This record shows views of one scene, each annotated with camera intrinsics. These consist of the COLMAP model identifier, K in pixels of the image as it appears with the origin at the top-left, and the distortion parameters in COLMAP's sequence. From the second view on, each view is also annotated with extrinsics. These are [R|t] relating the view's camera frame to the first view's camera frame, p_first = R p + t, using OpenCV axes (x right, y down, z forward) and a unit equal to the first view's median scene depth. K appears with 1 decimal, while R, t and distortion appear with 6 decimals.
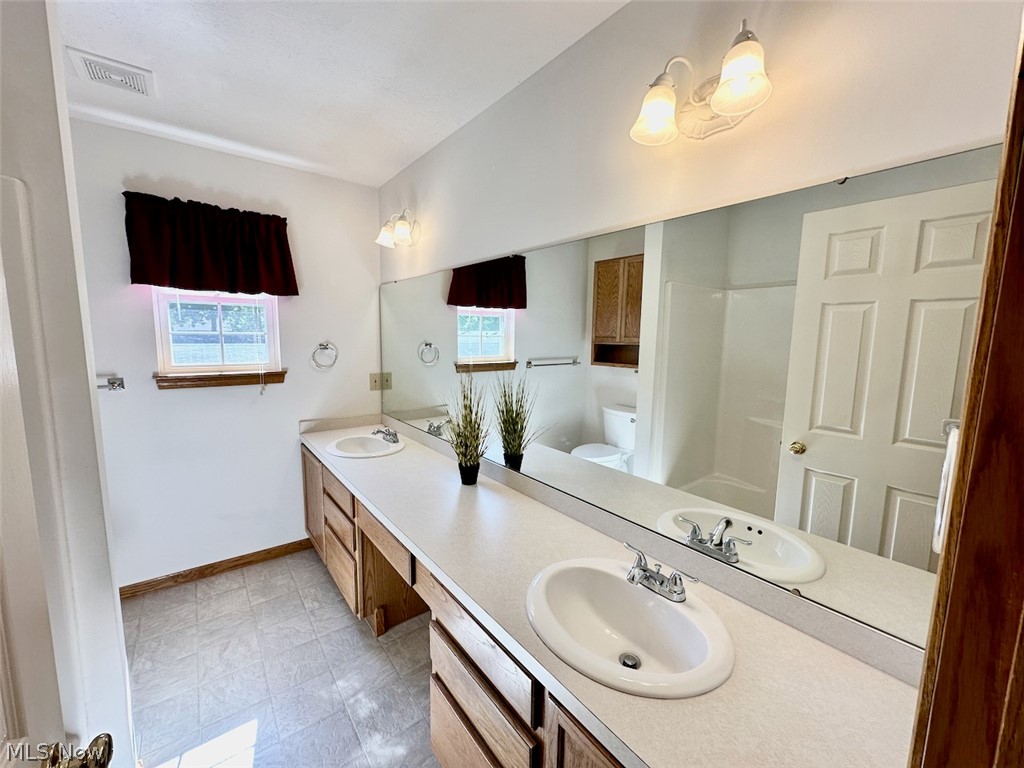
lens RADIAL K [[408.1, 0, 511.7], [0, 408.1, 384.5], [0, 0, 1]] dist [-0.003210, 0.000217]
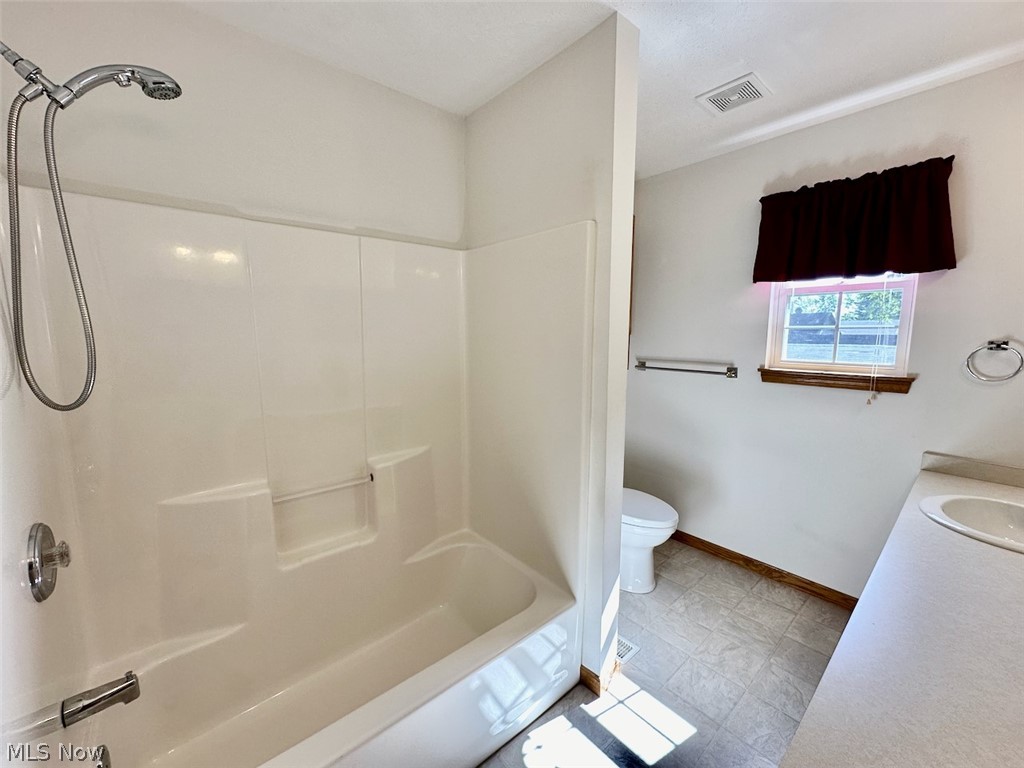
lens RADIAL K [[408.1, 0, 511.7], [0, 408.1, 384.5], [0, 0, 1]] dist [-0.003210, 0.000217]
pose [[0.047684, 0.112594, -0.992496, 0.144373], [-0.120267, 0.987045, 0.106198, -0.014603], [0.991596, 0.114301, 0.060608, 0.295458]]
